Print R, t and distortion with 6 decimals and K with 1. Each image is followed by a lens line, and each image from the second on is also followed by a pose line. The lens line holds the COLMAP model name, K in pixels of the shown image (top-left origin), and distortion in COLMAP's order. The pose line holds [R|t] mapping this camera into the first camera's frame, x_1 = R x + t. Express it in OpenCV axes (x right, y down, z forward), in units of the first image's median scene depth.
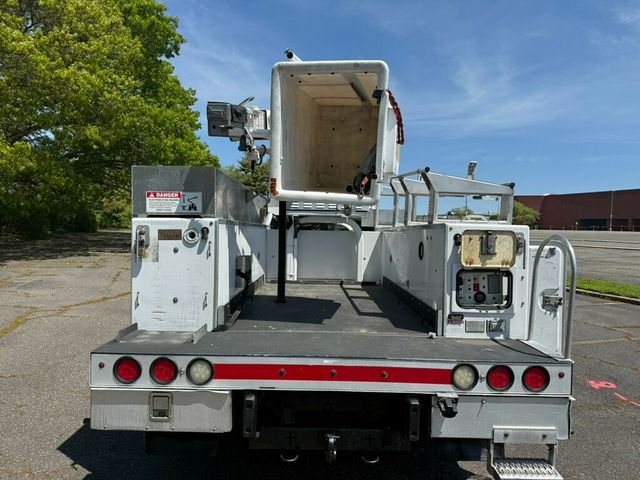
lens RADIAL K [[450.1, 0, 320.0], [0, 450.1, 240.0], [0, 0, 1]] dist [0.041509, -0.060750]
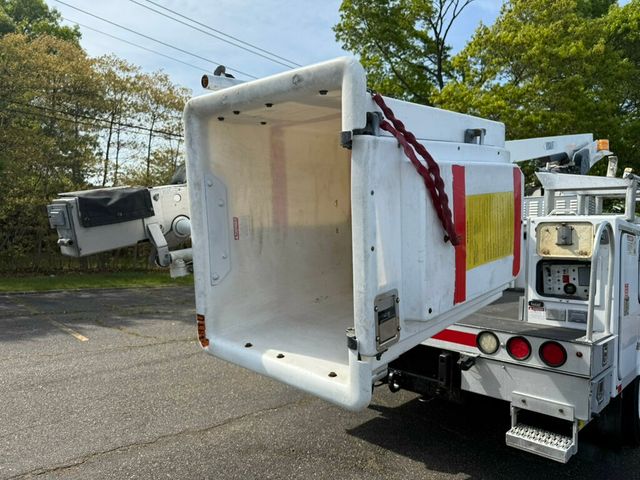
lens RADIAL K [[450.1, 0, 320.0], [0, 450.1, 240.0], [0, 0, 1]] dist [0.041509, -0.060750]
pose [[0.725374, -0.009849, -0.688285, 0.677079], [-0.035530, 0.998029, -0.051725, 0.093175], [0.687438, 0.061975, 0.723594, -0.141000]]
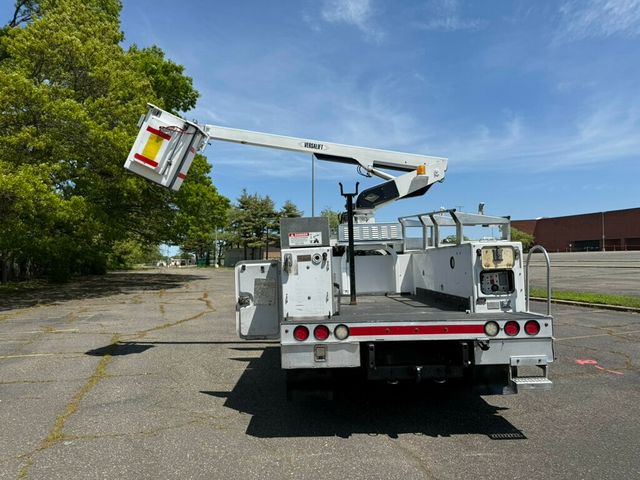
lens RADIAL K [[450.1, 0, 320.0], [0, 450.1, 240.0], [0, 0, 1]] dist [0.041509, -0.060750]
pose [[0.998876, -0.045840, 0.012039, -0.293784], [0.046603, 0.996211, -0.073427, 0.047633], [-0.008627, 0.073905, 0.997228, -0.645075]]
